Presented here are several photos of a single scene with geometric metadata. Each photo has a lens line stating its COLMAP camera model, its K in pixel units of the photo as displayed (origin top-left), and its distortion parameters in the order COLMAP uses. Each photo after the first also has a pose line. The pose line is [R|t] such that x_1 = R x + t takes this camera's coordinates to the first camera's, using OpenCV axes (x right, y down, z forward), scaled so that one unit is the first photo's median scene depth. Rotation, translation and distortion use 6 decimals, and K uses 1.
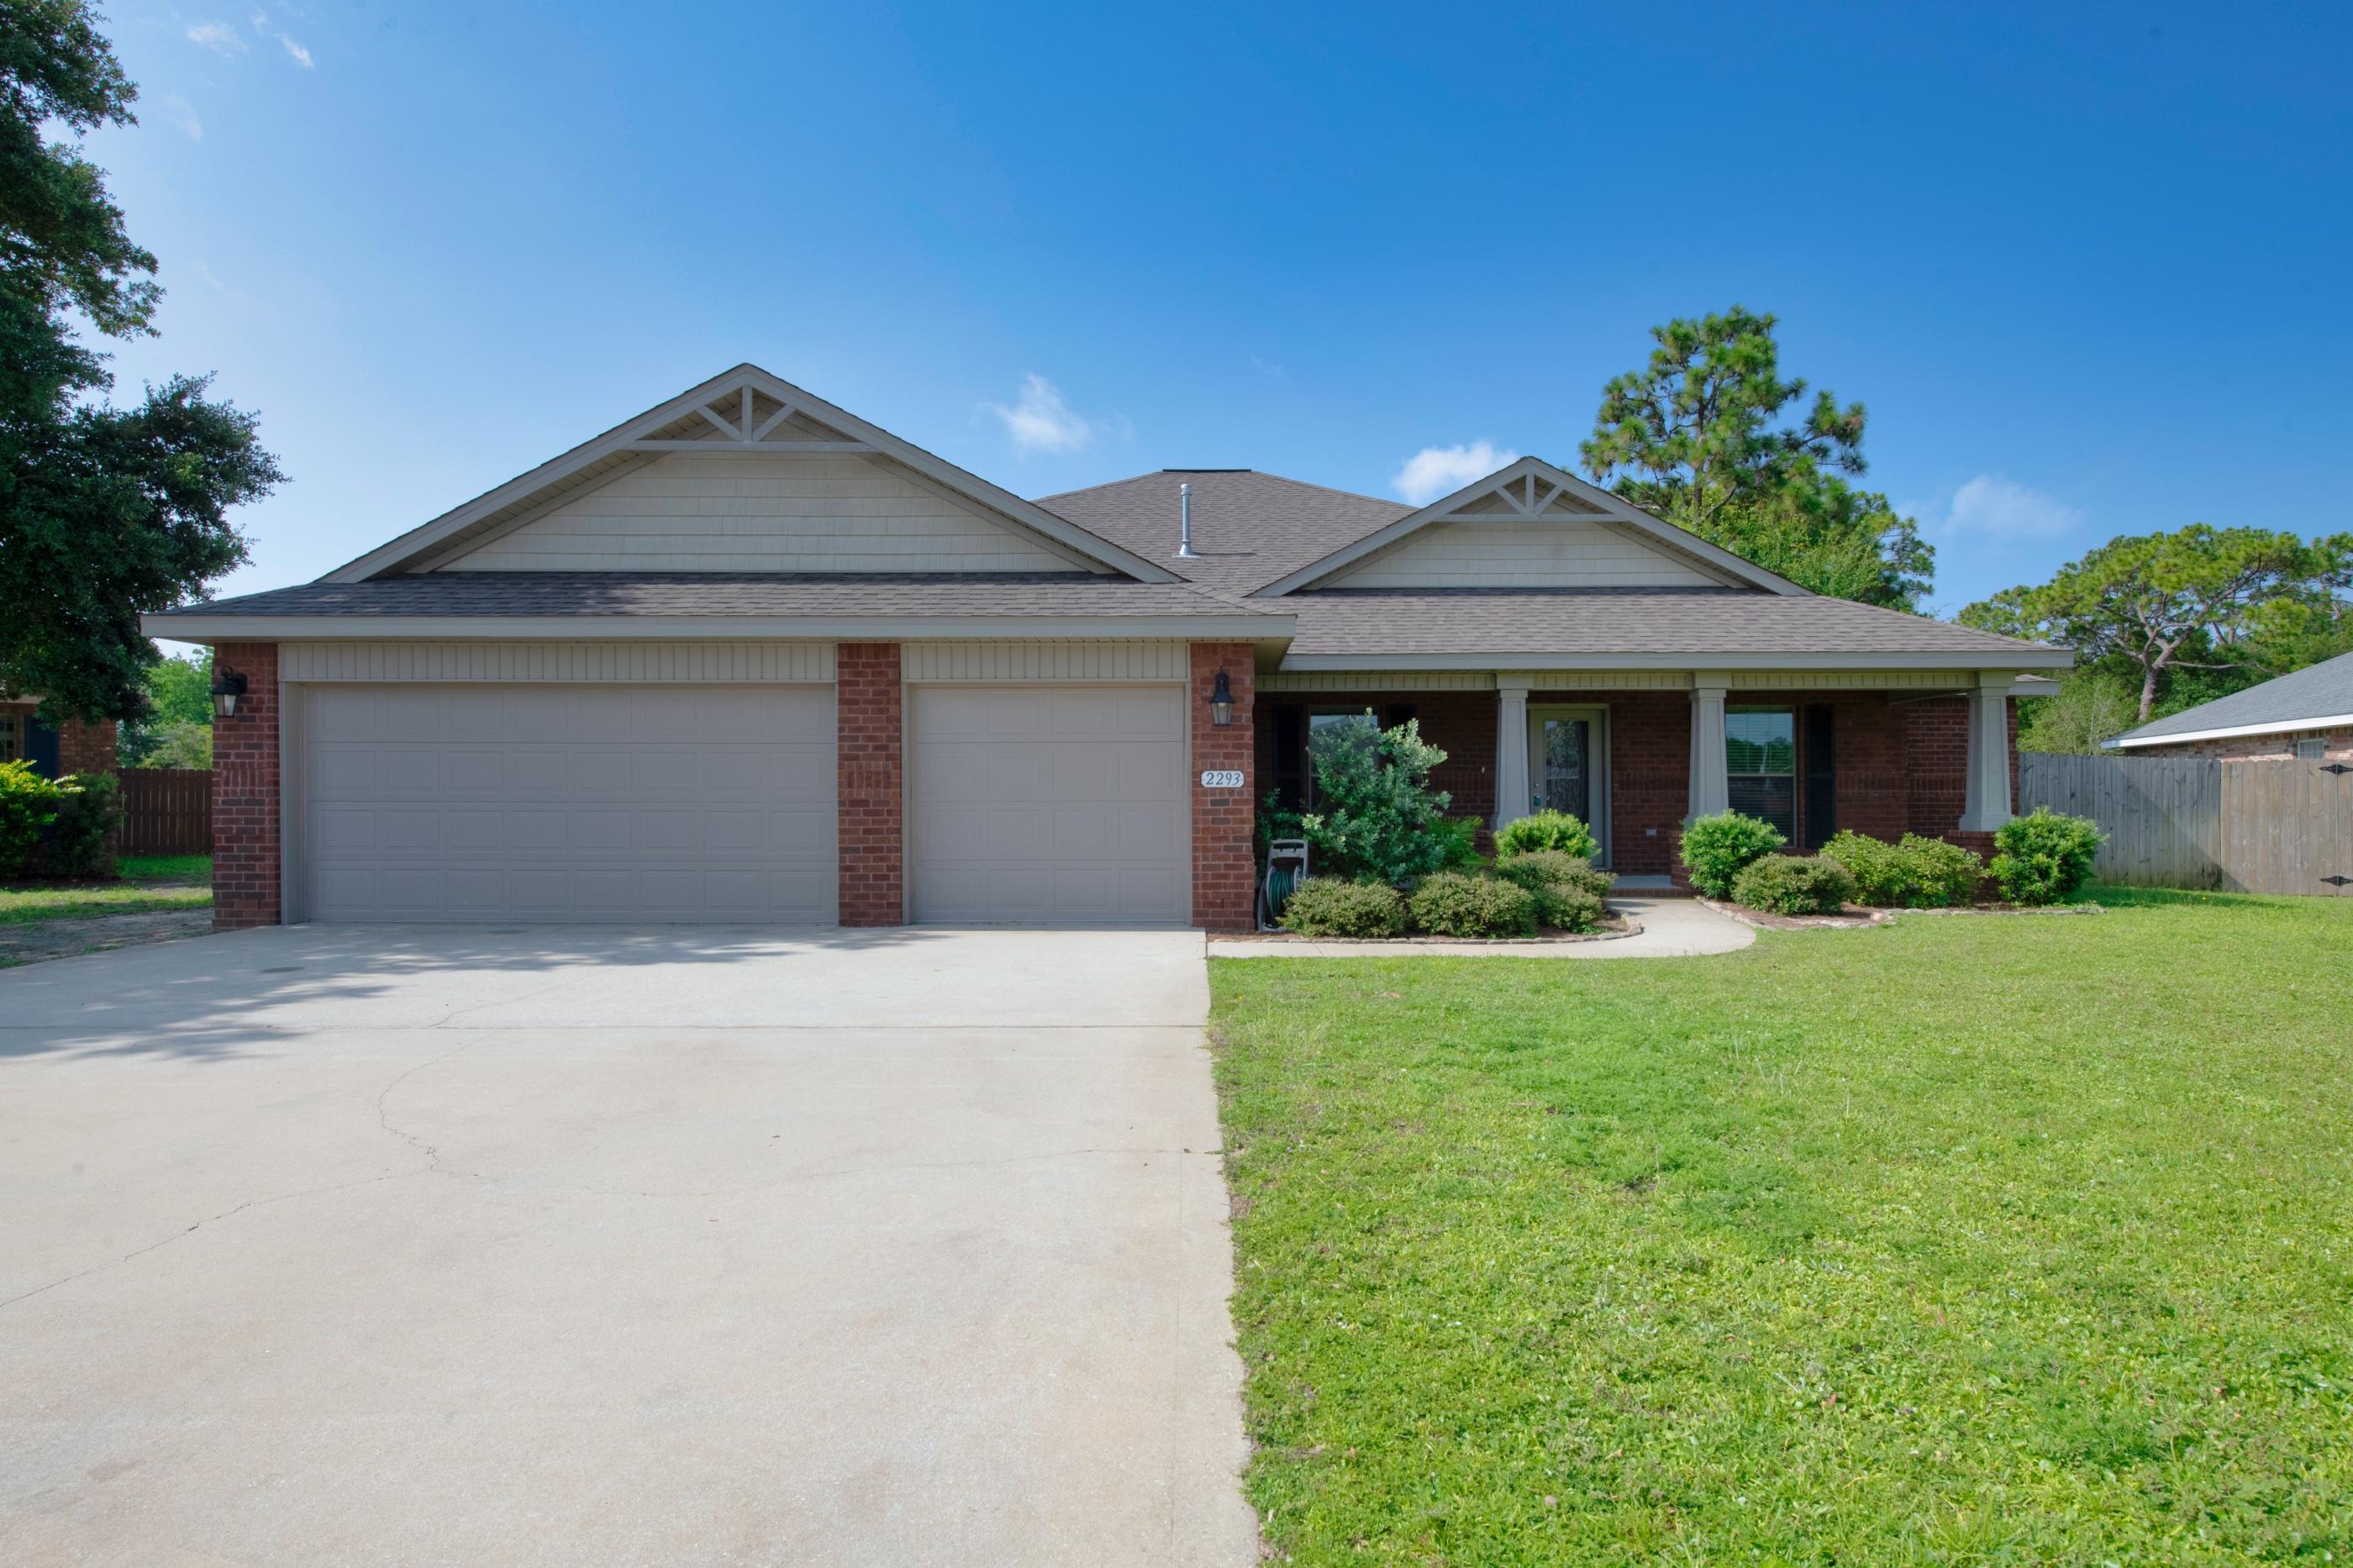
lens RADIAL K [[1205.8, 0, 1172.0], [0, 1205.8, 811.2], [0, 0, 1]] dist [-0.005950, 0.000609]
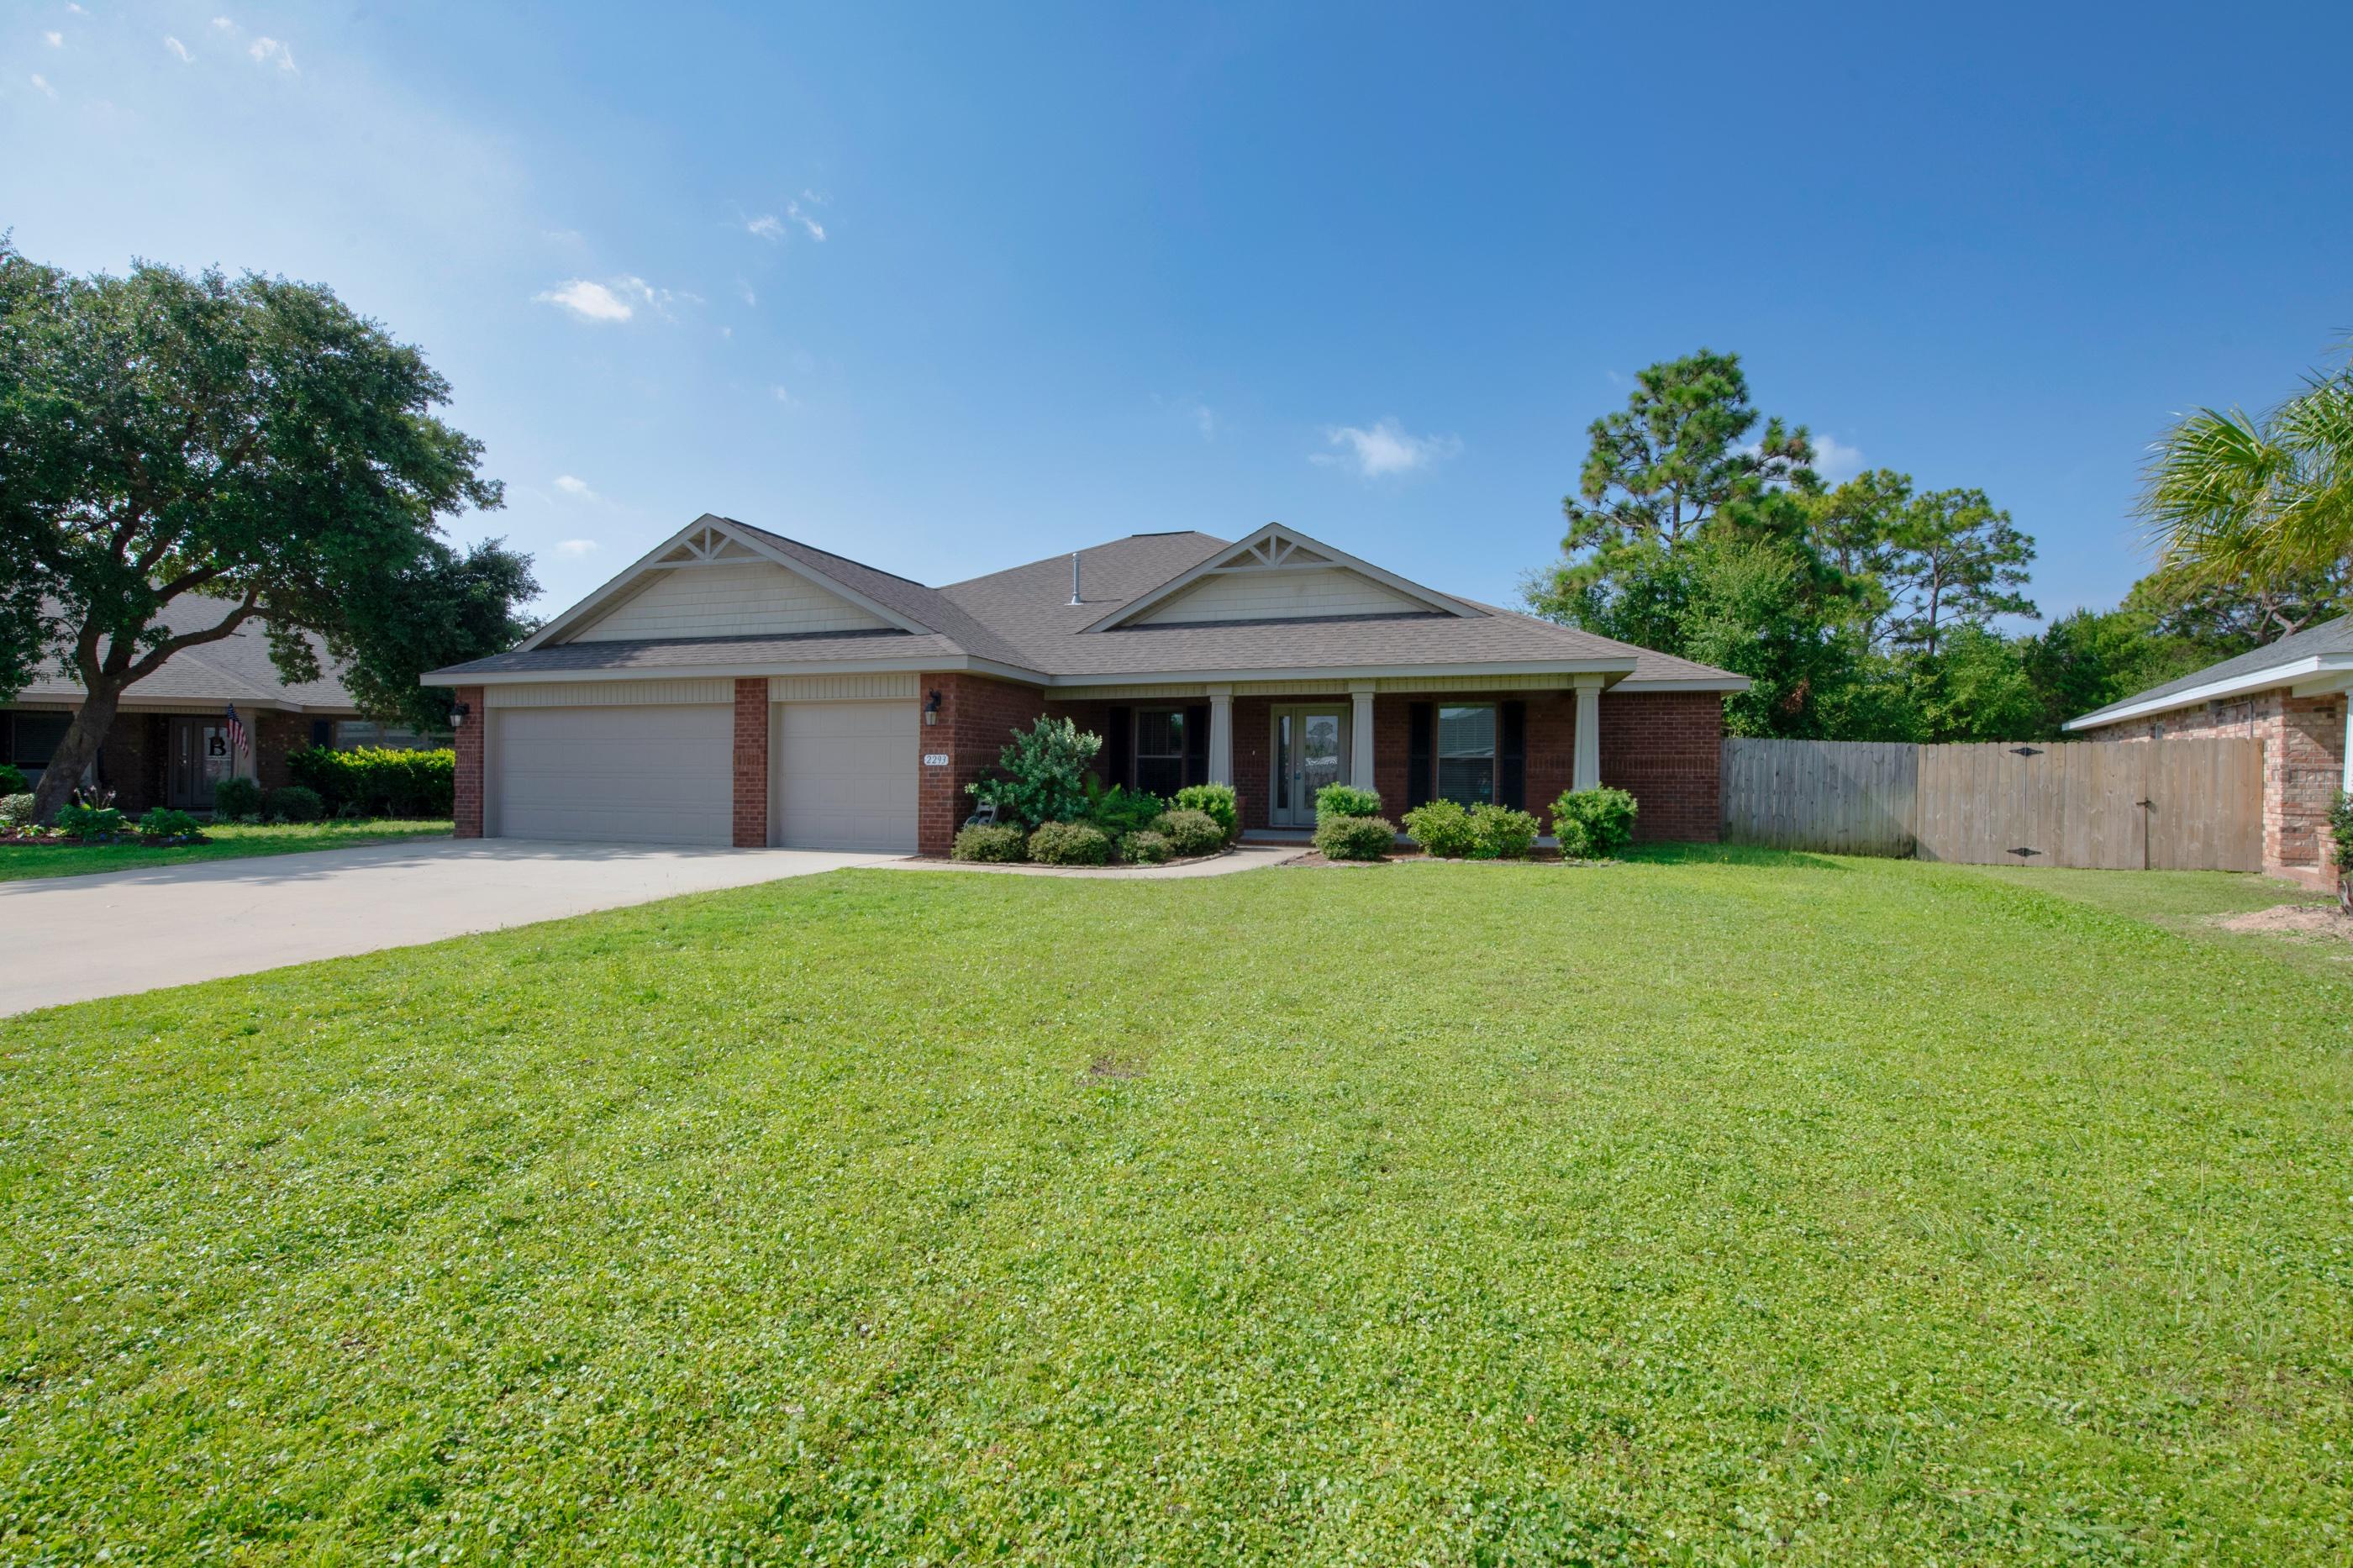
lens RADIAL K [[959.0, 0, 1097.7], [0, 959.0, 790.8], [0, 0, 1]] dist [-0.008053, -0.000922]
pose [[0.956627, 0.010456, -0.291127, 0.592437], [-0.008071, 0.999923, 0.009393, 0.000076], [0.291203, -0.006636, 0.956638, -0.131328]]
